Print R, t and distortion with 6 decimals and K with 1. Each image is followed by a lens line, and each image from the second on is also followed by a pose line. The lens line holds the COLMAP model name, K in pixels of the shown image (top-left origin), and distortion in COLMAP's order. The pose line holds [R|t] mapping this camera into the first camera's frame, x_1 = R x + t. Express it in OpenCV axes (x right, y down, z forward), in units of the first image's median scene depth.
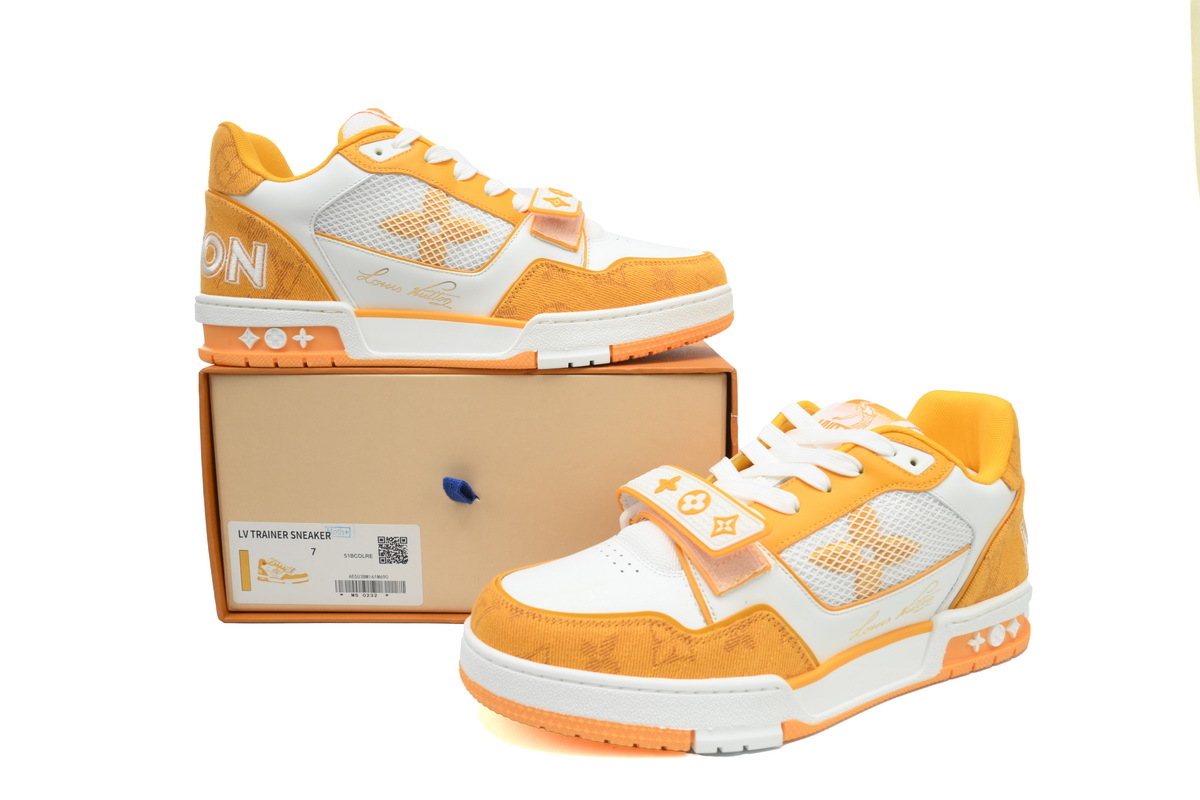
lens RADIAL K [[845.4, 0, 600.0], [0, 845.4, 400.0], [0, 0, 1]] dist [0.009104, 0.001920]
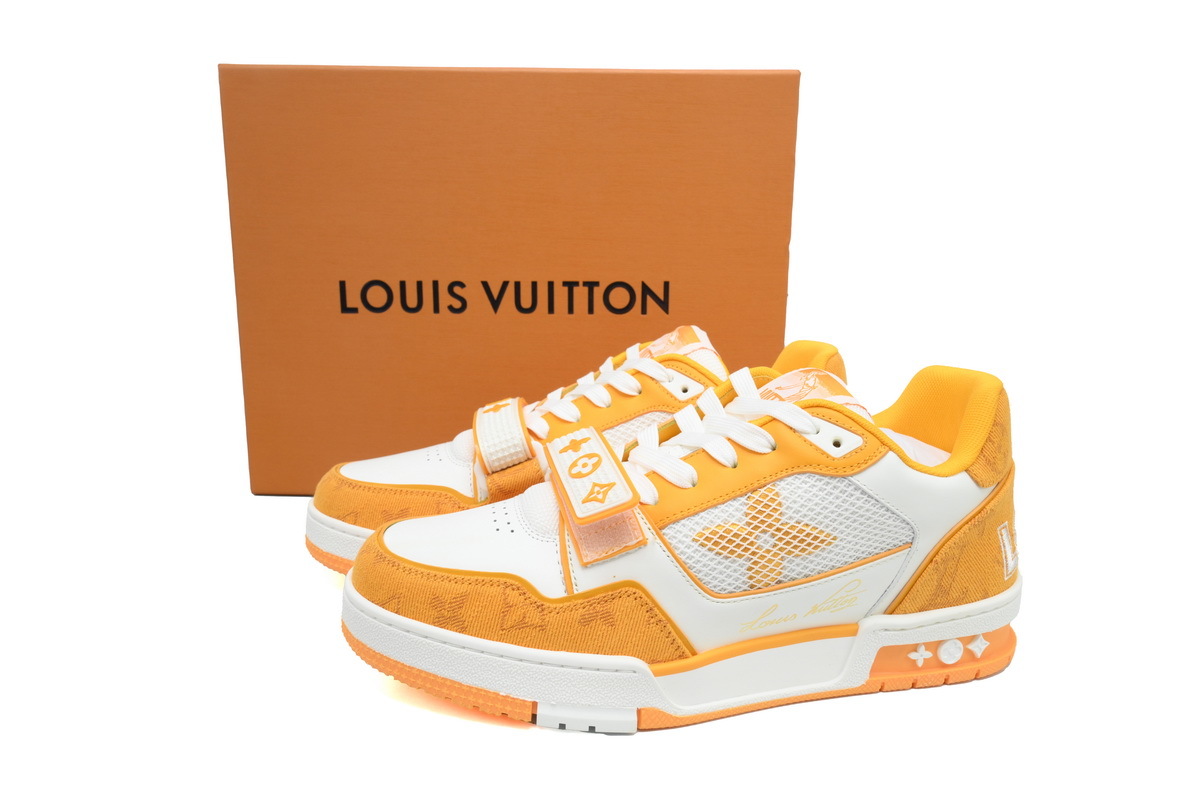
lens RADIAL K [[845.4, 0, 600.0], [0, 845.4, 400.0], [0, 0, 1]] dist [0.009104, 0.001920]
pose [[0.968575, 0.070769, -0.238440, 0.353429], [-0.059123, 0.996698, 0.055654, -0.005077], [0.241591, -0.039808, 0.969561, 0.099253]]
